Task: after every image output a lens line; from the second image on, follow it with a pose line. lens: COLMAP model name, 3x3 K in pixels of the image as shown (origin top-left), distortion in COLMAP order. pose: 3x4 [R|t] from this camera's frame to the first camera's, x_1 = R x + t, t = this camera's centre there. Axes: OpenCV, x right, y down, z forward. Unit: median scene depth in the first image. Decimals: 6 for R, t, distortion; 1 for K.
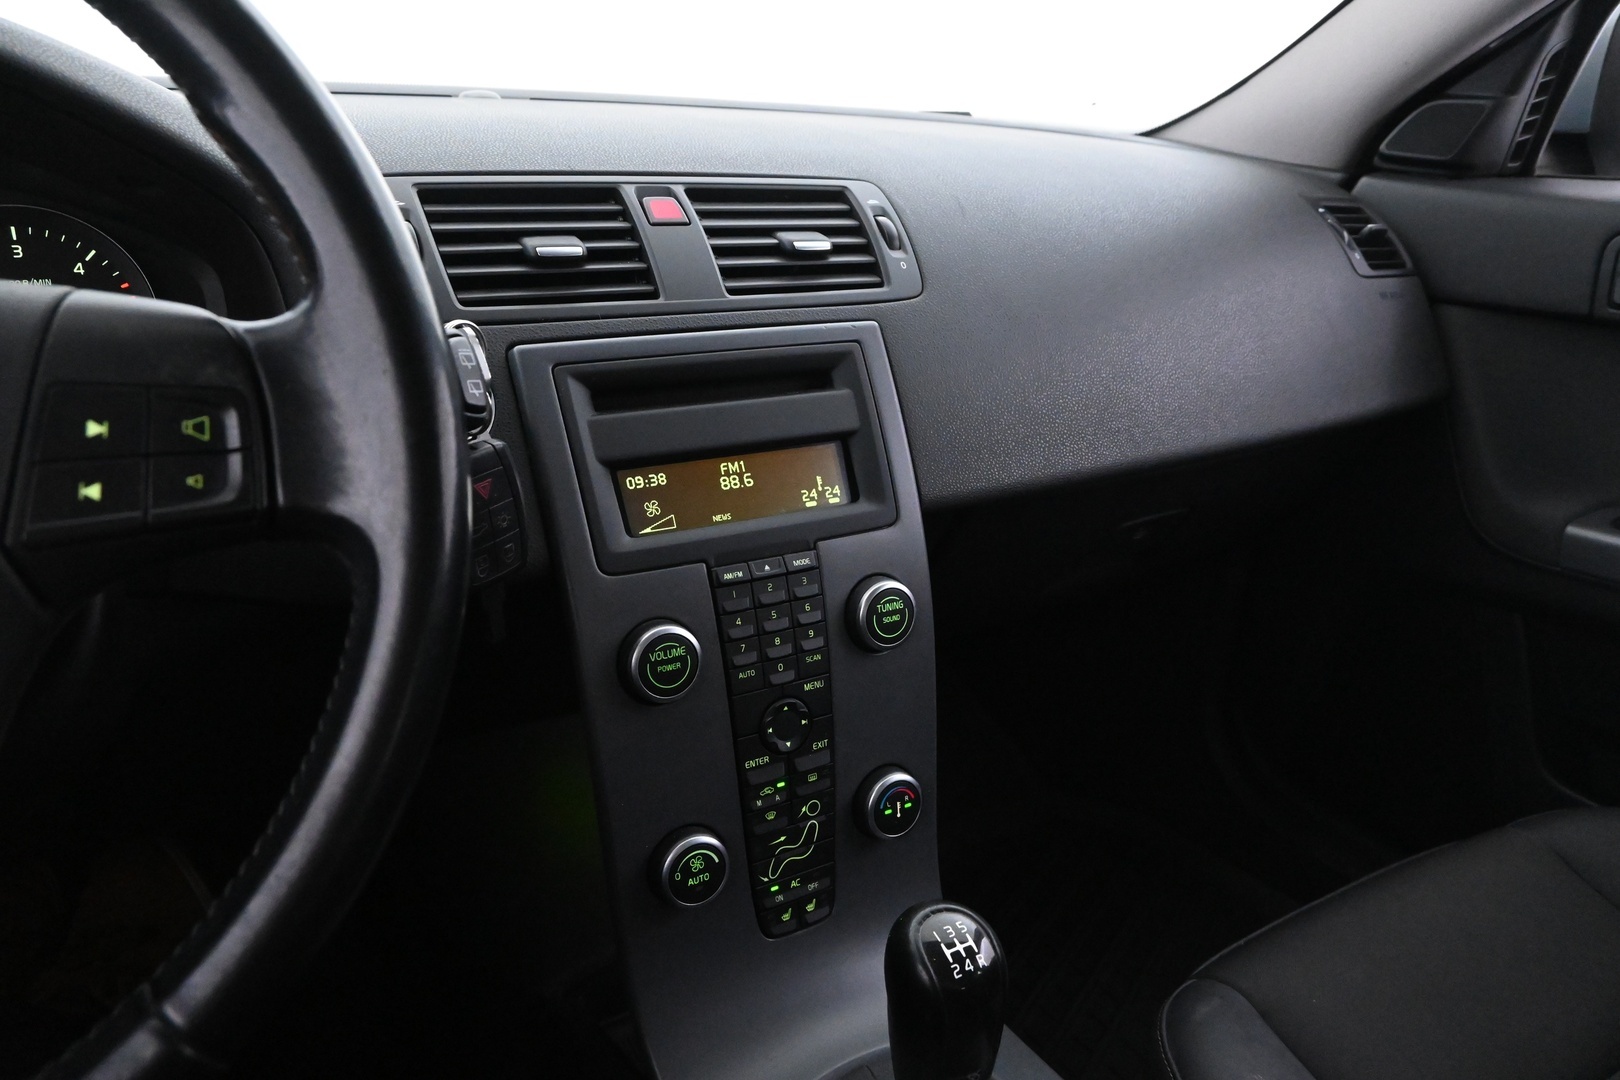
lens RADIAL K [[1108.3, 0, 807.6], [0, 1108.3, 542.8], [0, 0, 1]] dist [-0.009365, 0.004239]
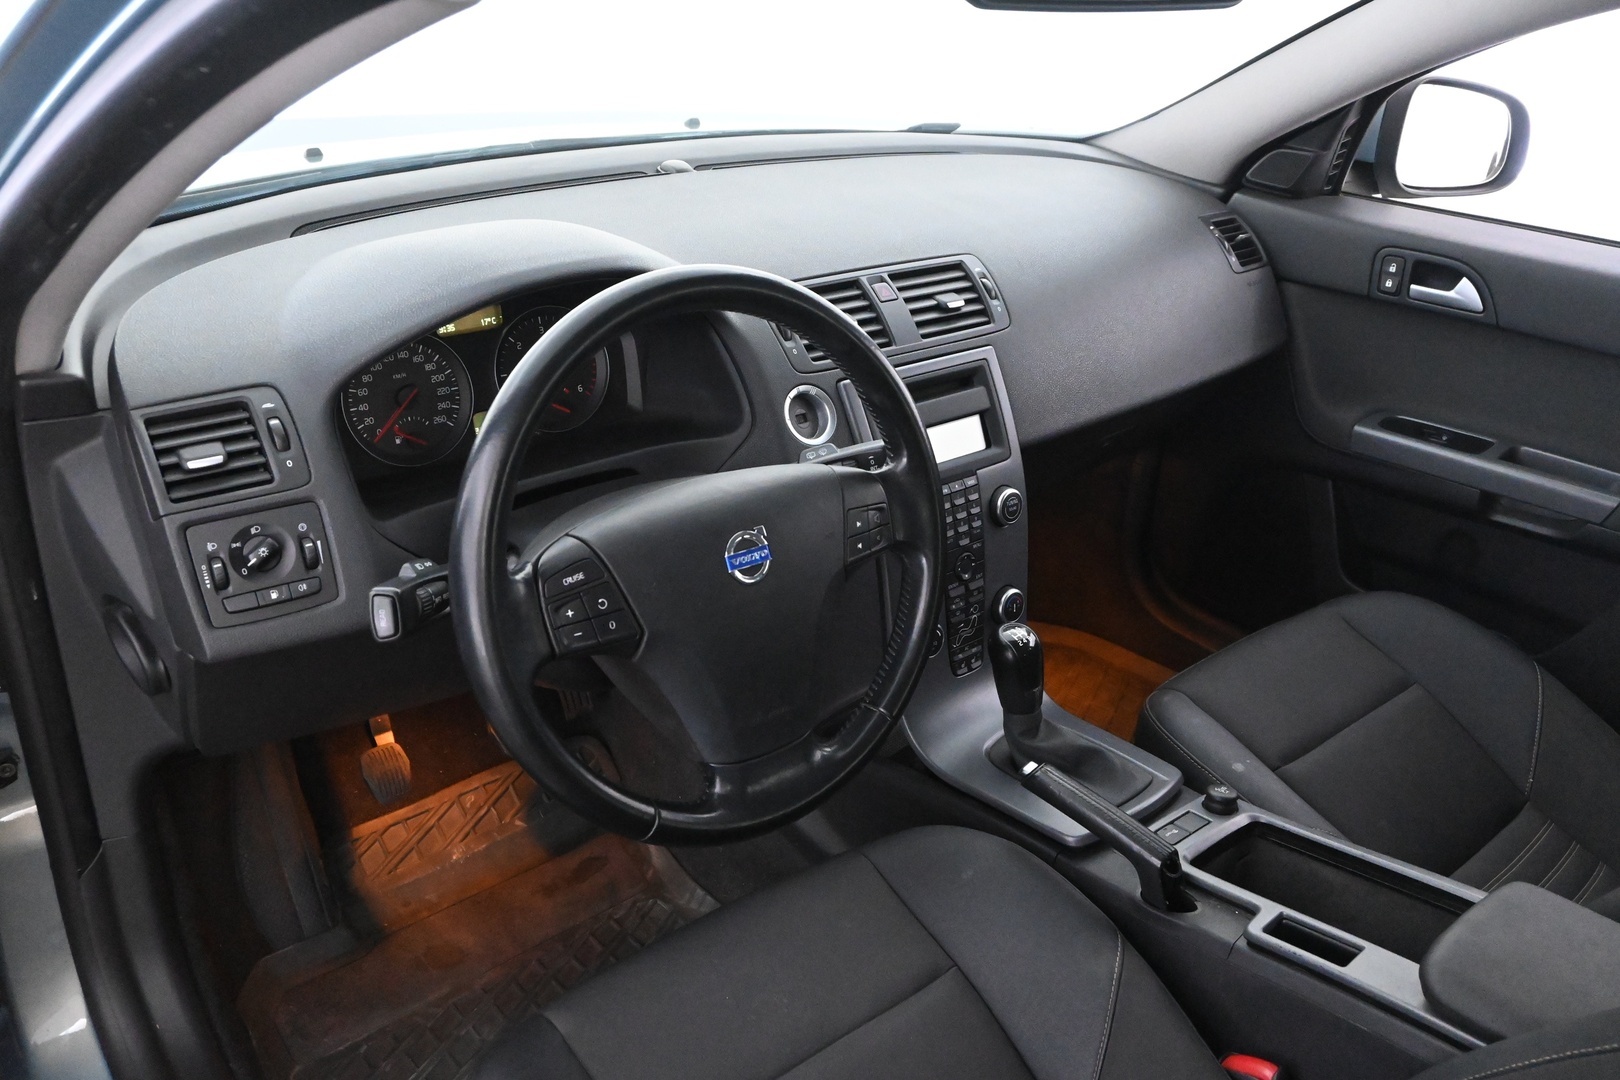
lens RADIAL K [[1357.7, 0, 809.9], [0, 1357.7, 542.1], [0, 0, 1]] dist [0.017477, -0.007516]
pose [[0.983265, -0.057733, 0.172792, -0.686789], [0.038043, 0.992617, 0.115171, -0.160191], [-0.178166, -0.106670, 0.978202, -1.256624]]
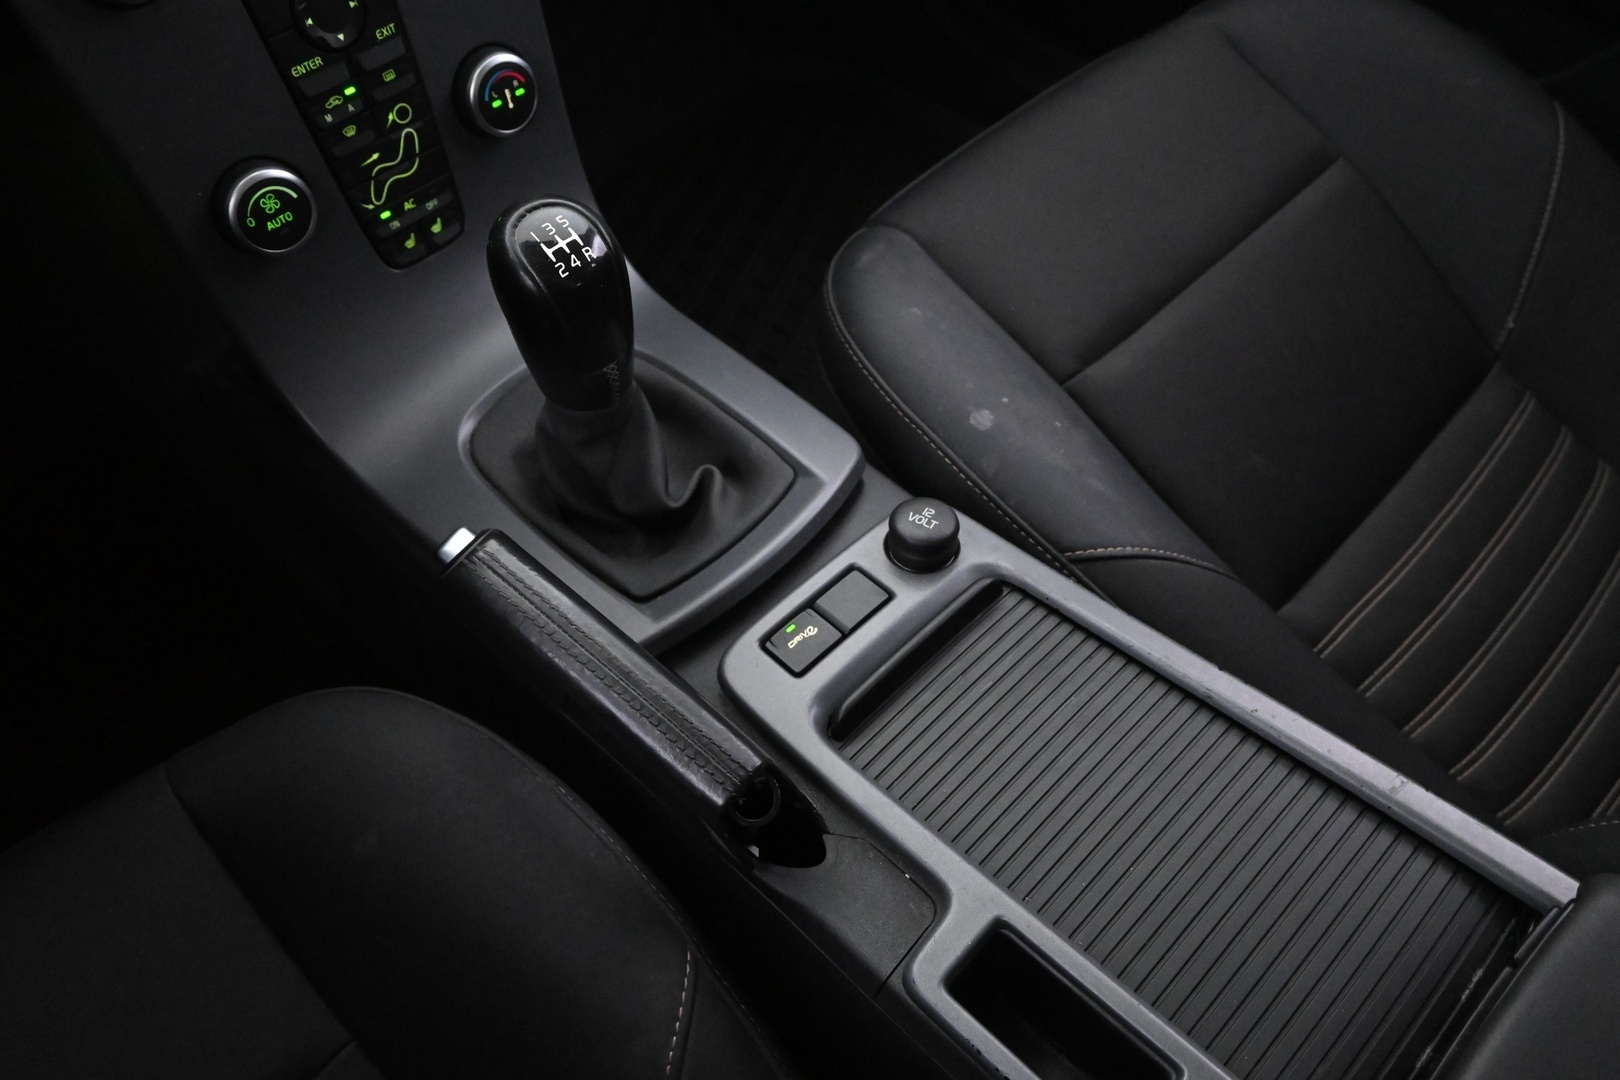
lens RADIAL K [[1108.3, 0, 813.9], [0, 1108.3, 538.3], [0, 0, 1]] dist [-0.009365, 0.004239]
pose [[0.965653, -0.219572, 0.138932, 0.121208], [0.099285, 0.805928, 0.583628, 0.040633], [-0.240118, -0.549789, 0.800047, 0.075081]]
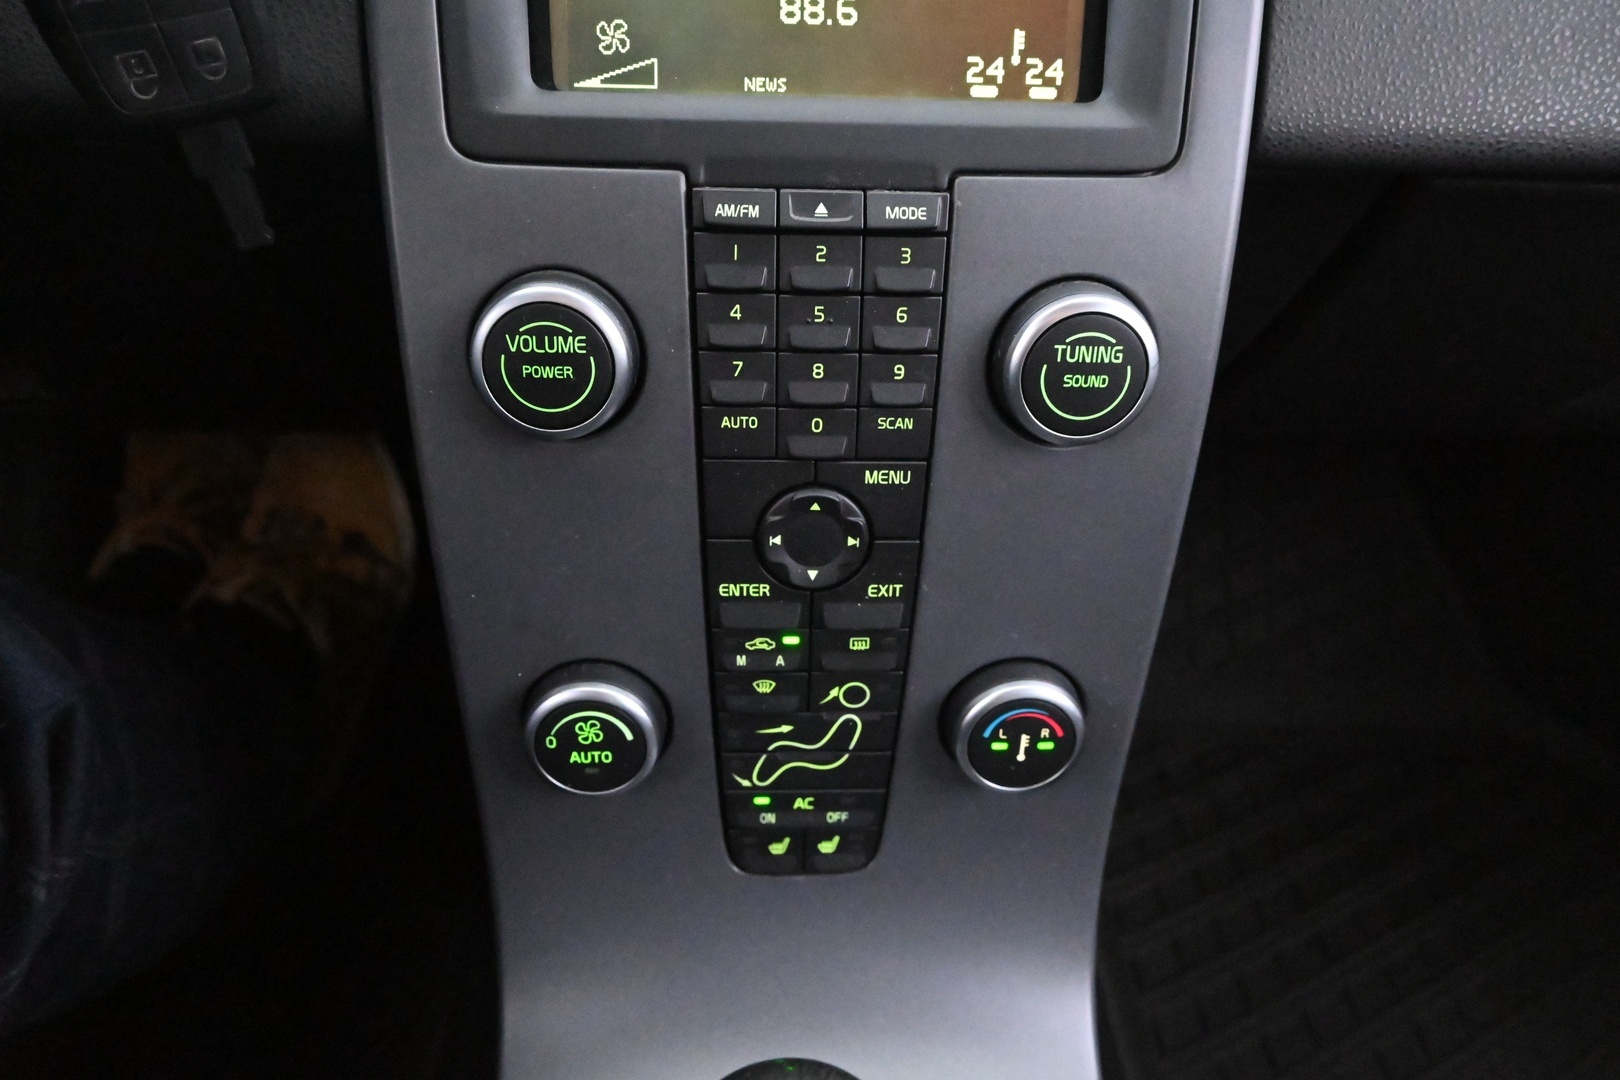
lens RADIAL K [[1108.3, 0, 814.8], [0, 1108.3, 541.1], [0, 0, 1]] dist [-0.009365, 0.004239]
pose [[0.881729, 0.287888, -0.373731, 0.168386], [-0.173422, 0.934541, 0.310736, 0.008340], [0.438725, -0.209172, 0.873938, 0.550095]]
